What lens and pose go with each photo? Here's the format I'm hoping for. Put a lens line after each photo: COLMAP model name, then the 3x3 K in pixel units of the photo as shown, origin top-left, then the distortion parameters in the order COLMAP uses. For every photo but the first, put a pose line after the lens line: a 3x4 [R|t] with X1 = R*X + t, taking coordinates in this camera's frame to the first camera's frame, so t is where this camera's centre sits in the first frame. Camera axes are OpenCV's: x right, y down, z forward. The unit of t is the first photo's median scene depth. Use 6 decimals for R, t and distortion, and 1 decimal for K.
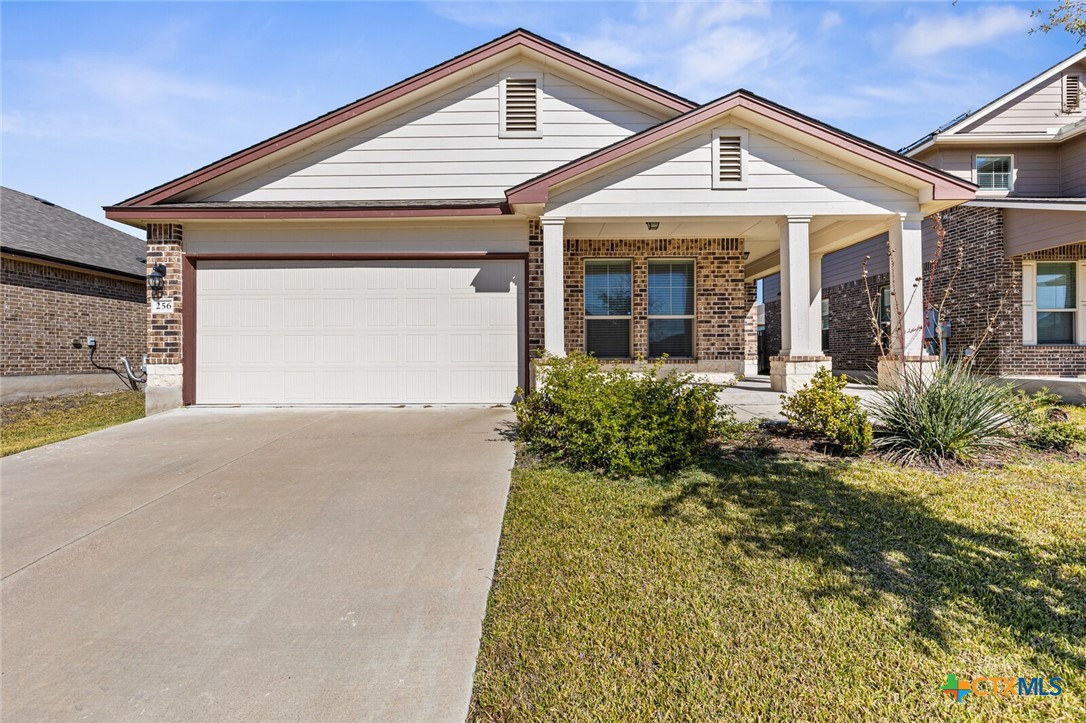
lens RADIAL K [[500.5, 0, 543.0], [0, 500.5, 361.5], [0, 0, 1]] dist [-0.001116, -0.000079]
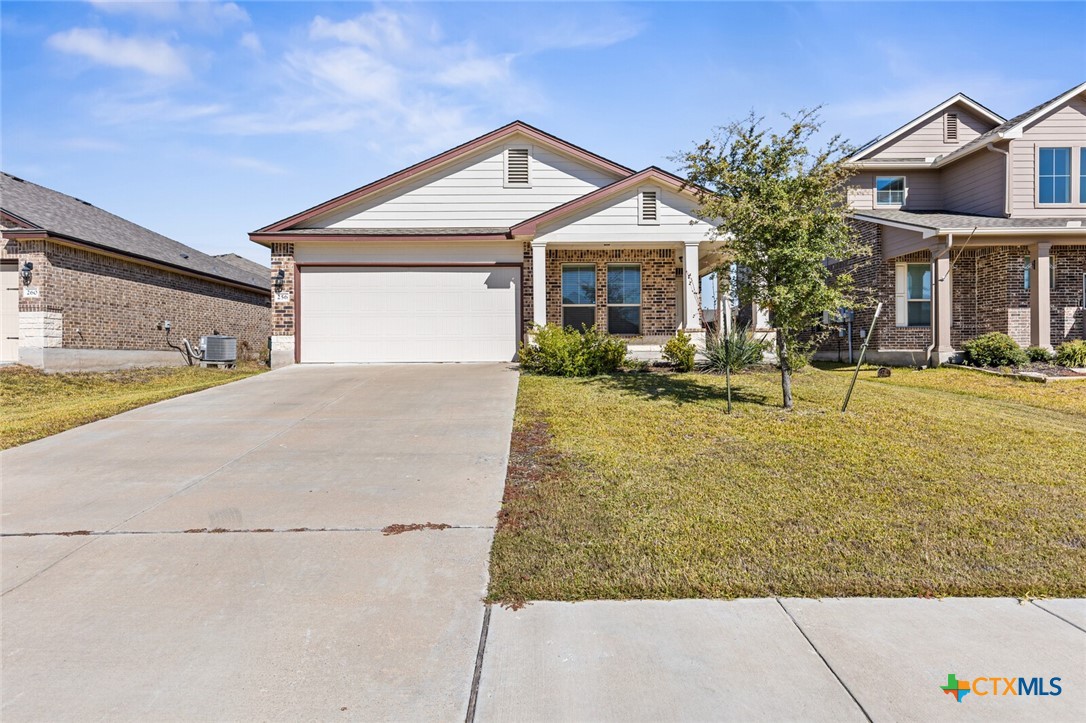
lens RADIAL K [[596.6, 0, 543.0], [0, 596.6, 361.5], [0, 0, 1]] dist [0.004087, 0.000982]
pose [[0.999724, -0.001650, 0.023445, -0.011115], [0.001609, 0.999997, 0.001804, 0.081887], [-0.023448, -0.001765, 0.999723, -0.827655]]
